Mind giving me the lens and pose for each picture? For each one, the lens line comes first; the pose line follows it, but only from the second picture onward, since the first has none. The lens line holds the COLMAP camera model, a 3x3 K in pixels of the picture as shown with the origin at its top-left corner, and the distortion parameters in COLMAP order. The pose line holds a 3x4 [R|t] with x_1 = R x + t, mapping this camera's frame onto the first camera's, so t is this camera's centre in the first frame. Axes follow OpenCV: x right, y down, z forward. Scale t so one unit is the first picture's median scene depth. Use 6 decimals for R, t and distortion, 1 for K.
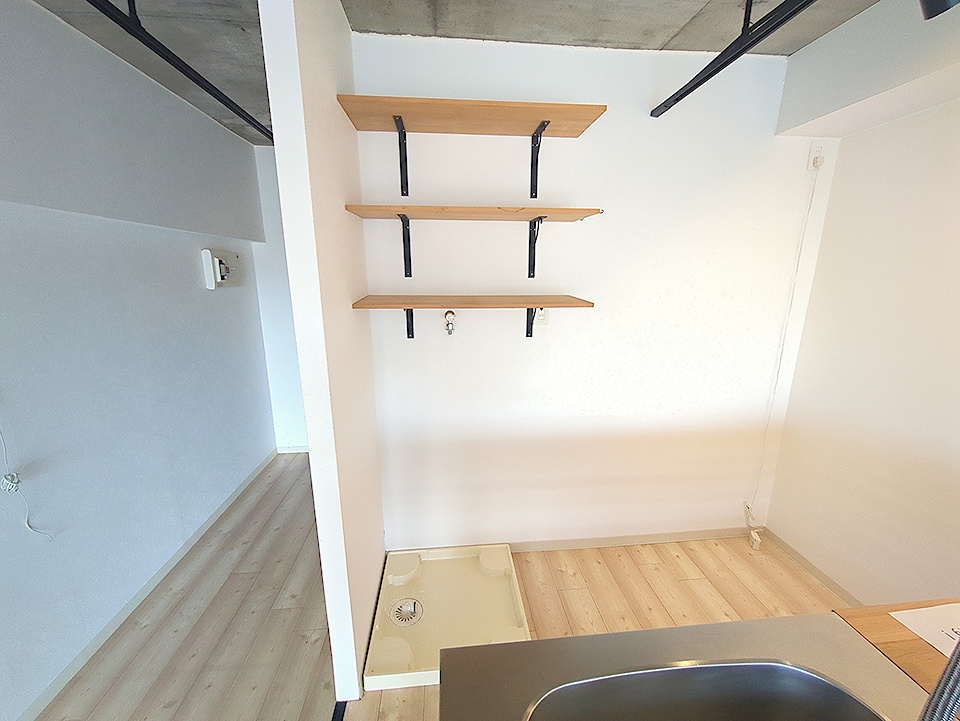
lens RADIAL K [[376.7, 0, 482.1], [0, 376.7, 359.6], [0, 0, 1]] dist [0.000941, 0.000226]
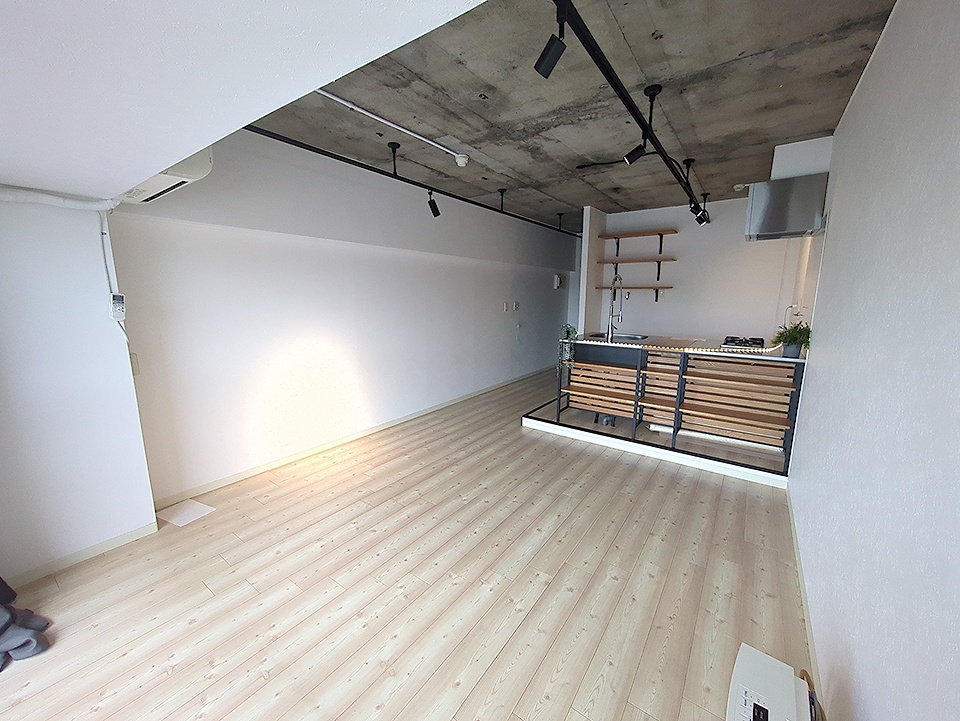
lens RADIAL K [[378.1, 0, 488.5], [0, 378.1, 357.4], [0, 0, 1]] dist [-0.003148, -0.000035]
pose [[0.756104, 0.112184, -0.644765, 0.821223], [-0.155430, 0.987792, -0.010402, 0.451393], [0.635727, 0.108081, 0.764310, -1.498500]]
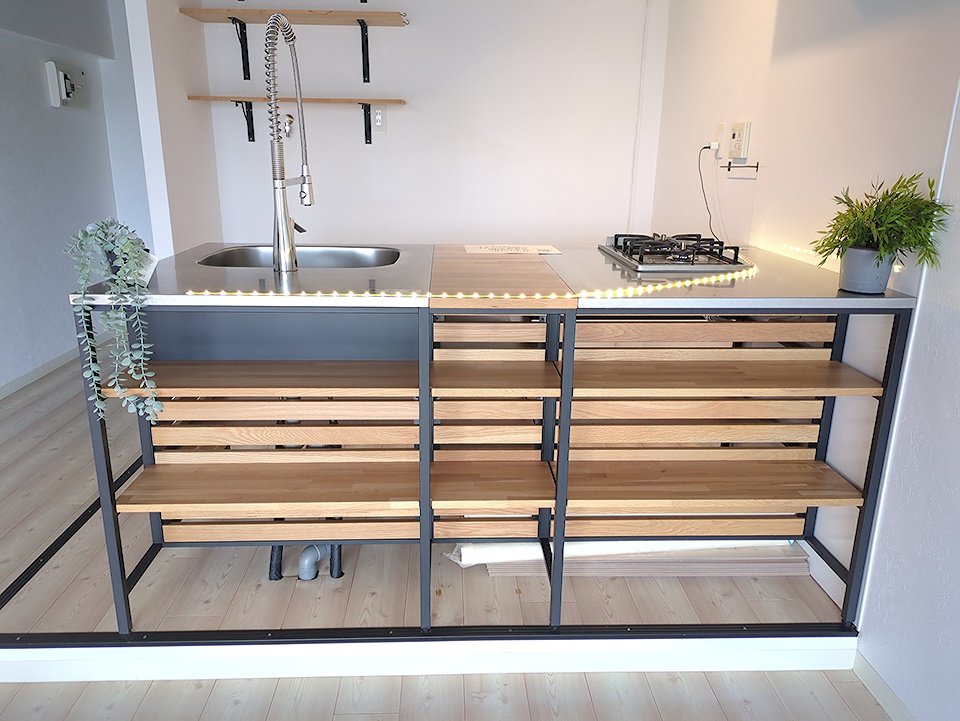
lens RADIAL K [[712.4, 0, 480.0], [0, 712.4, 360.5], [0, 0, 1]] dist [0.010197, 0.003165]
pose [[0.998408, 0.022279, -0.051818, 0.425173], [-0.019553, 0.998428, 0.052533, 0.329092], [0.052906, -0.051436, 0.997274, -0.735317]]
